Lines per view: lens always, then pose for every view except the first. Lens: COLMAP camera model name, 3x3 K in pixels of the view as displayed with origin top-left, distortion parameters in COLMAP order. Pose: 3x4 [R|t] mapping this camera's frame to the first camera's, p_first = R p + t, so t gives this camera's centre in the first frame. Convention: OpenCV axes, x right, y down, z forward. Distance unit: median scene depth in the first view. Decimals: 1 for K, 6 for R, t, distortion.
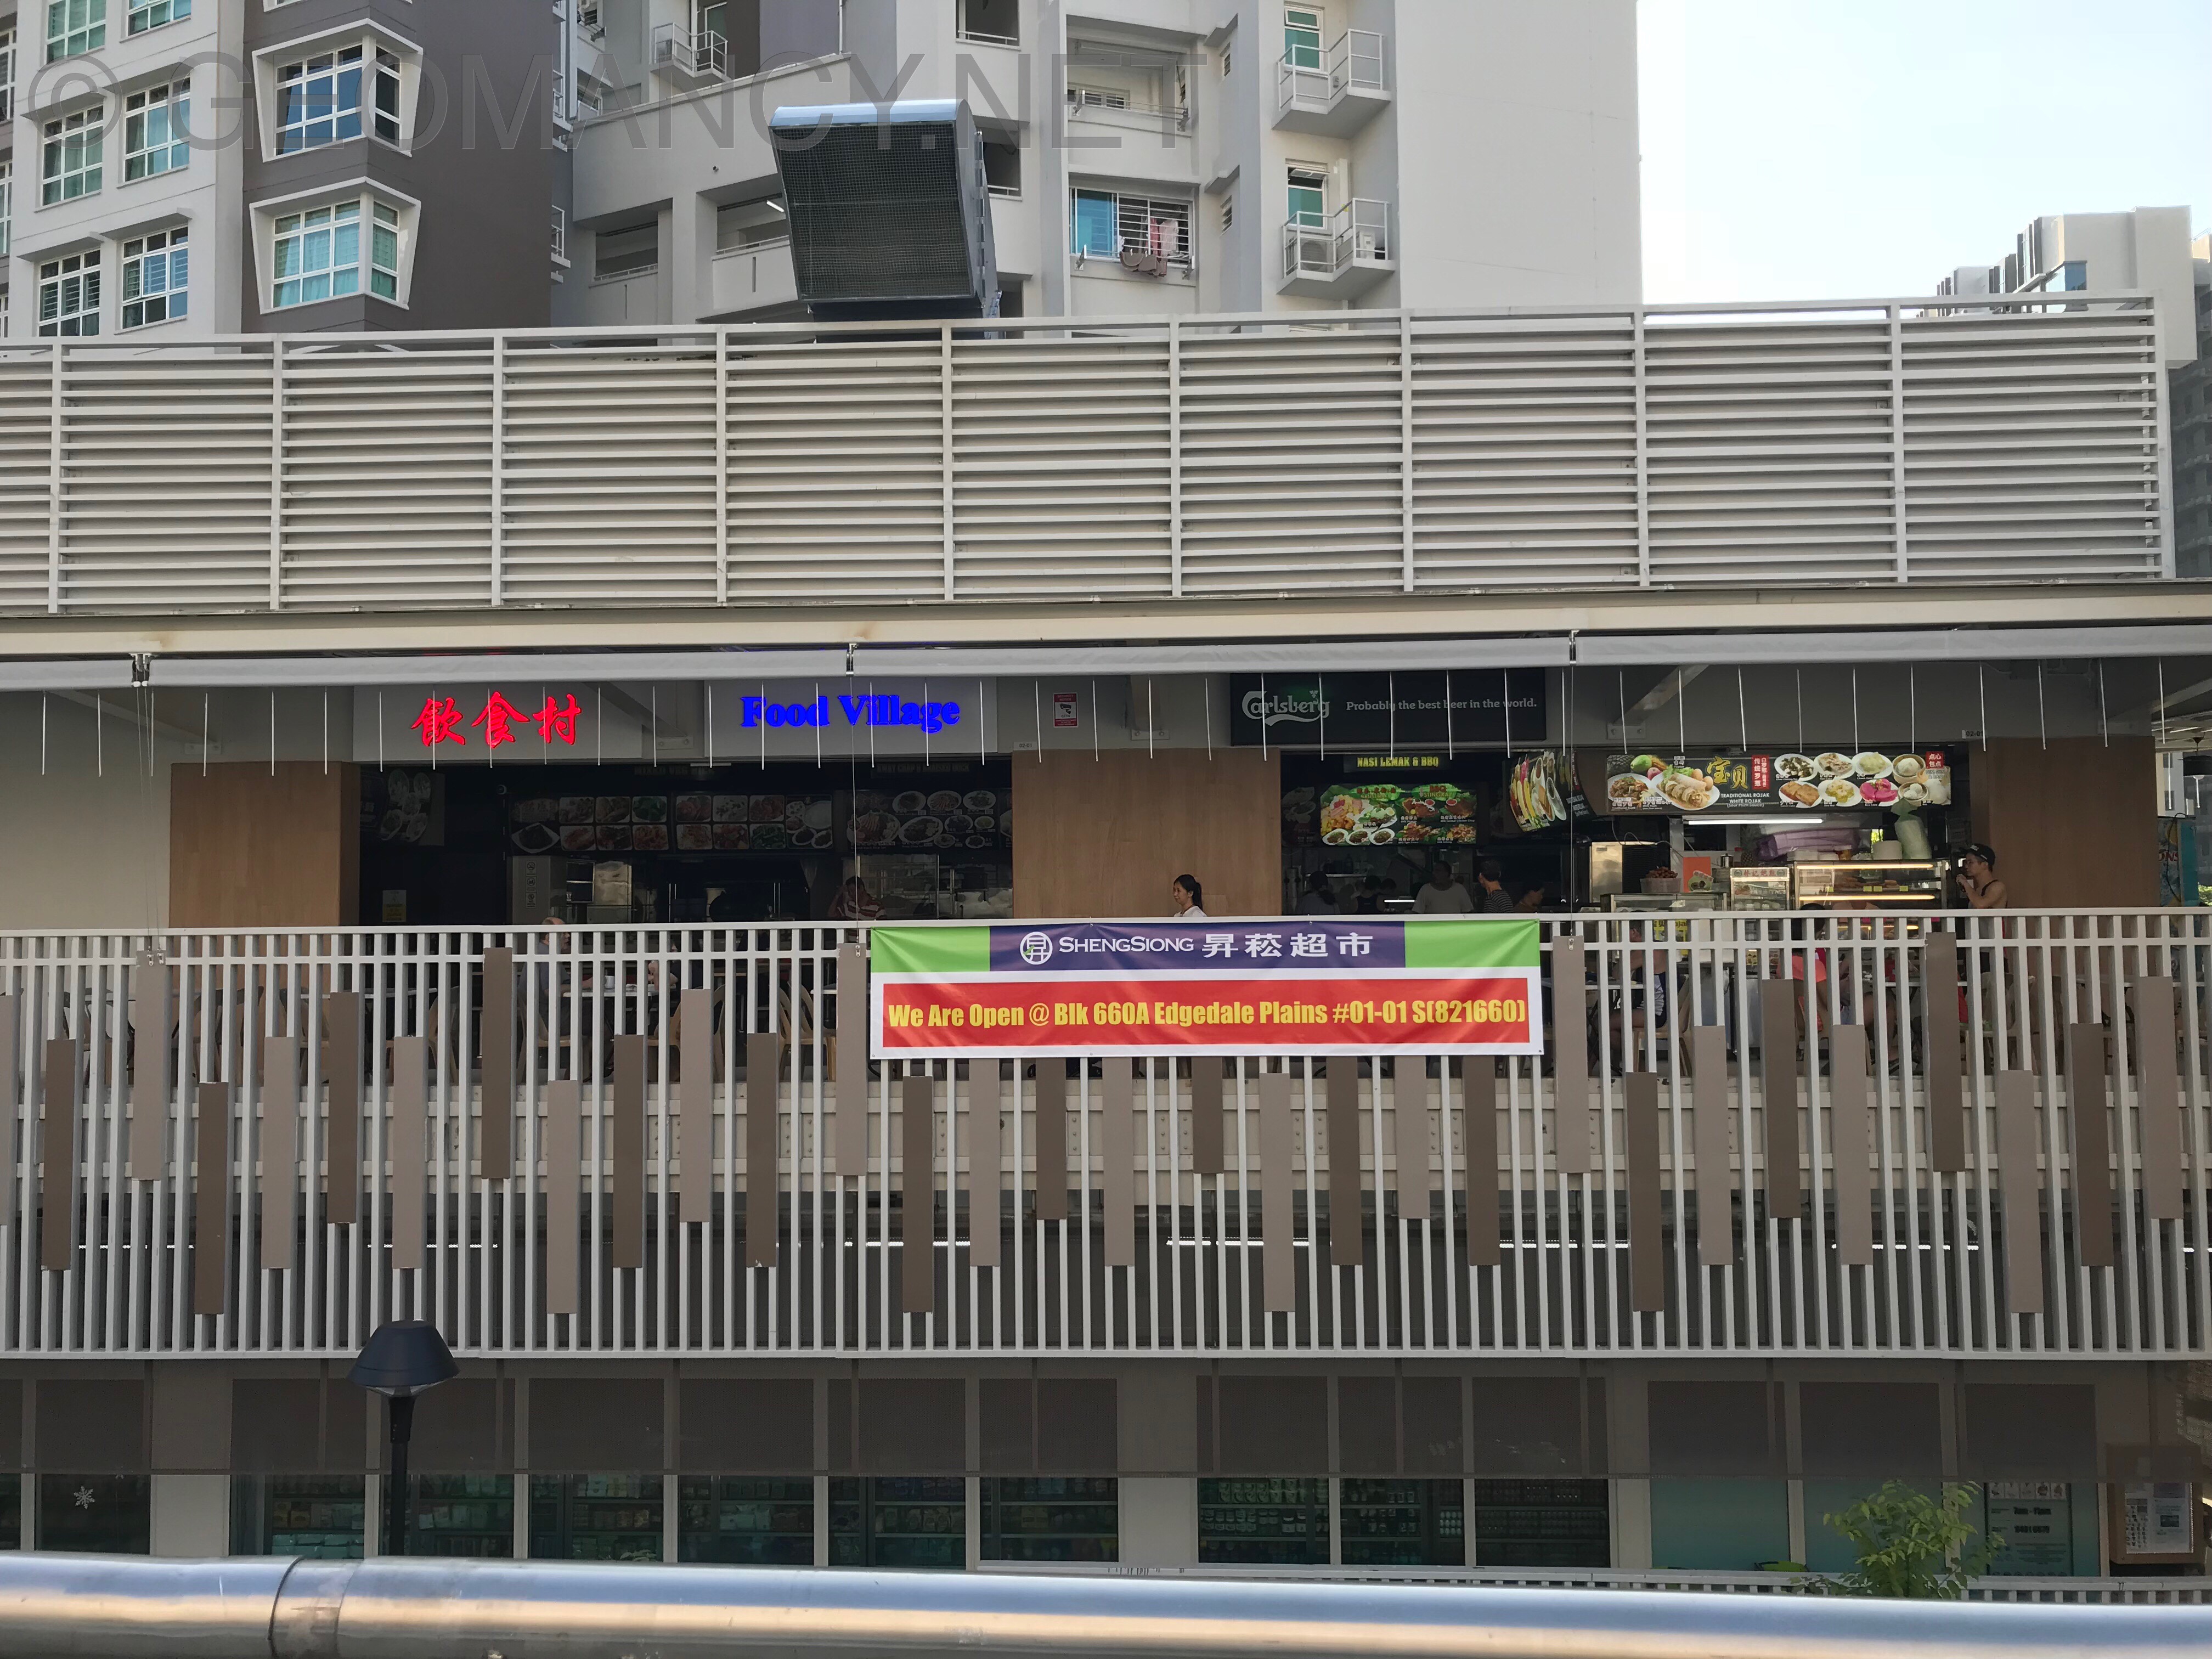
lens RADIAL K [[1824.9, 0, 1106.3], [0, 1824.9, 843.3], [0, 0, 1]] dist [0.033706, 0.009763]
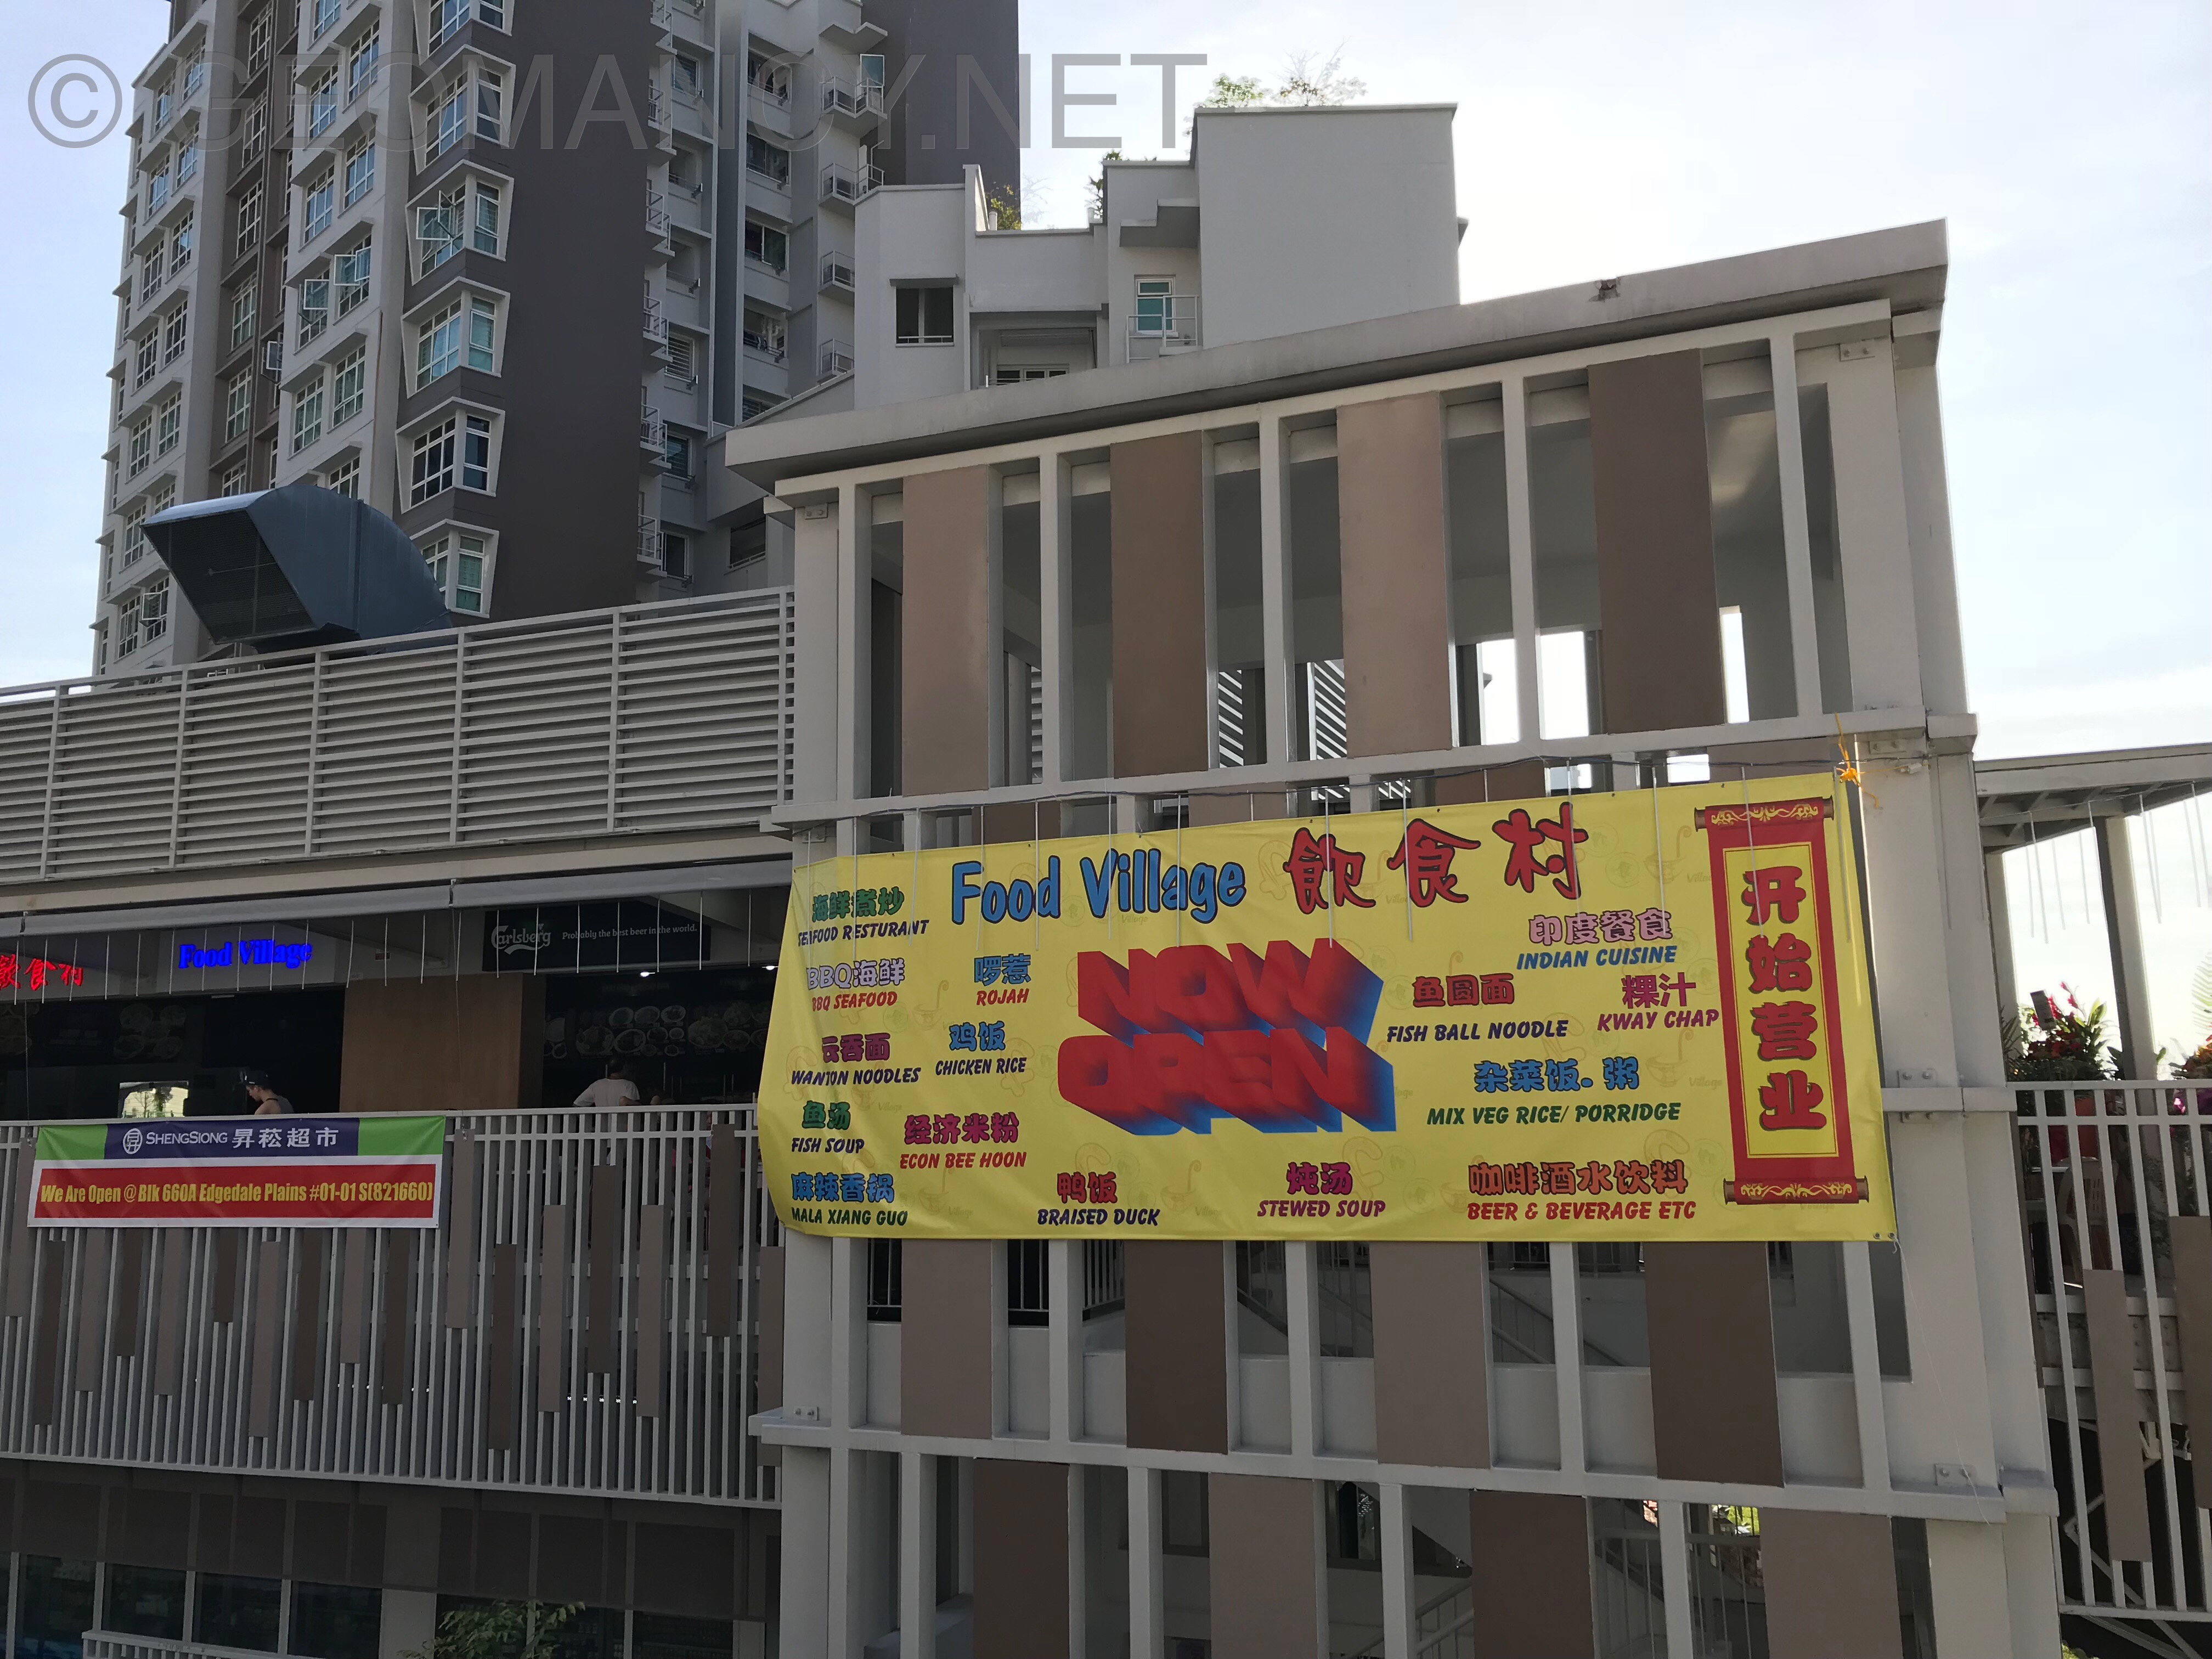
lens RADIAL K [[1824.9, 0, 1073.9], [0, 1824.9, 783.2], [0, 0, 1]] dist [0.033706, 0.009763]
pose [[0.943289, -0.062790, -0.325982, 1.046297], [0.021879, 0.991573, -0.127686, -0.013559], [0.331252, 0.113312, 0.936714, -0.046576]]
